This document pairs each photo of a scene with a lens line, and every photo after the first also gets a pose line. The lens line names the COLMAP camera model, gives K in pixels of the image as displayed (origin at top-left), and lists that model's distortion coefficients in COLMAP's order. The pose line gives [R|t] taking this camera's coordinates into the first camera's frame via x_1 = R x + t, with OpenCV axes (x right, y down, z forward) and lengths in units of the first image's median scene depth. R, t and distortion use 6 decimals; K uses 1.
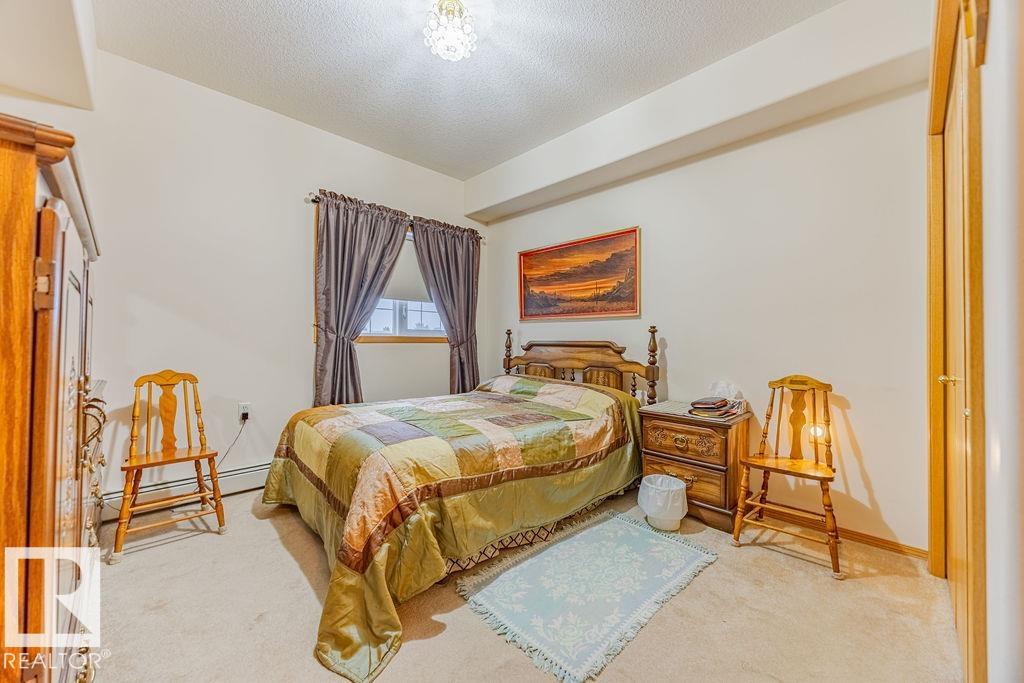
lens RADIAL K [[386.9, 0, 515.7], [0, 386.9, 340.9], [0, 0, 1]] dist [-0.002344, -0.000018]
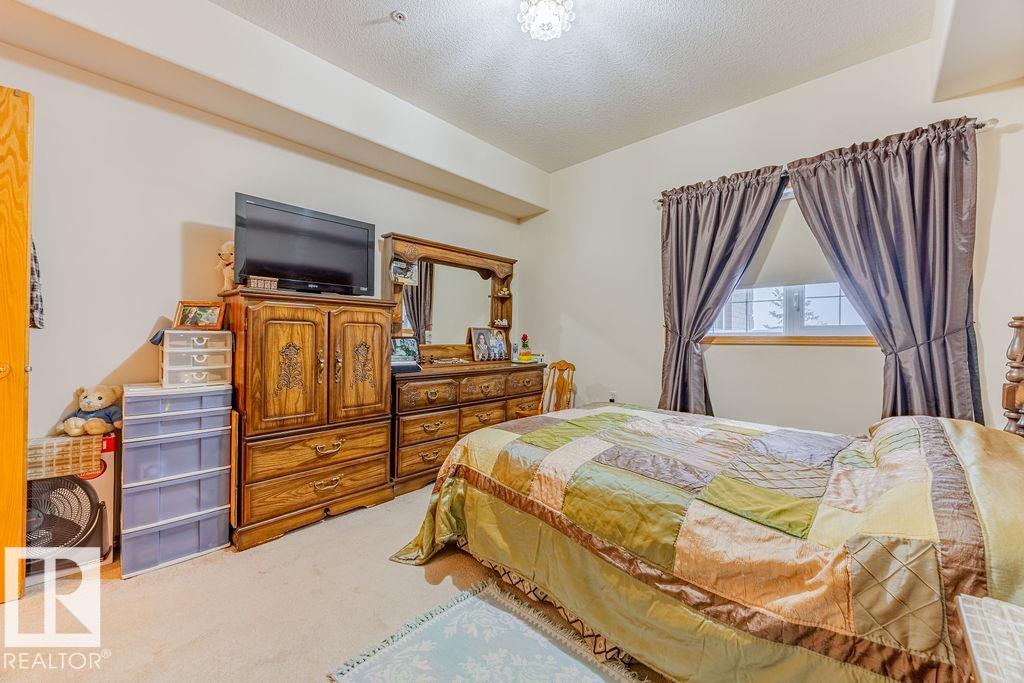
lens RADIAL K [[386.9, 0, 515.9], [0, 386.9, 337.9], [0, 0, 1]] dist [-0.002344, -0.000018]
pose [[0.046997, -0.008086, -0.998862, 0.625419], [-0.005048, 0.999953, -0.008332, 0.000333], [0.998882, 0.005434, 0.046954, 0.736182]]
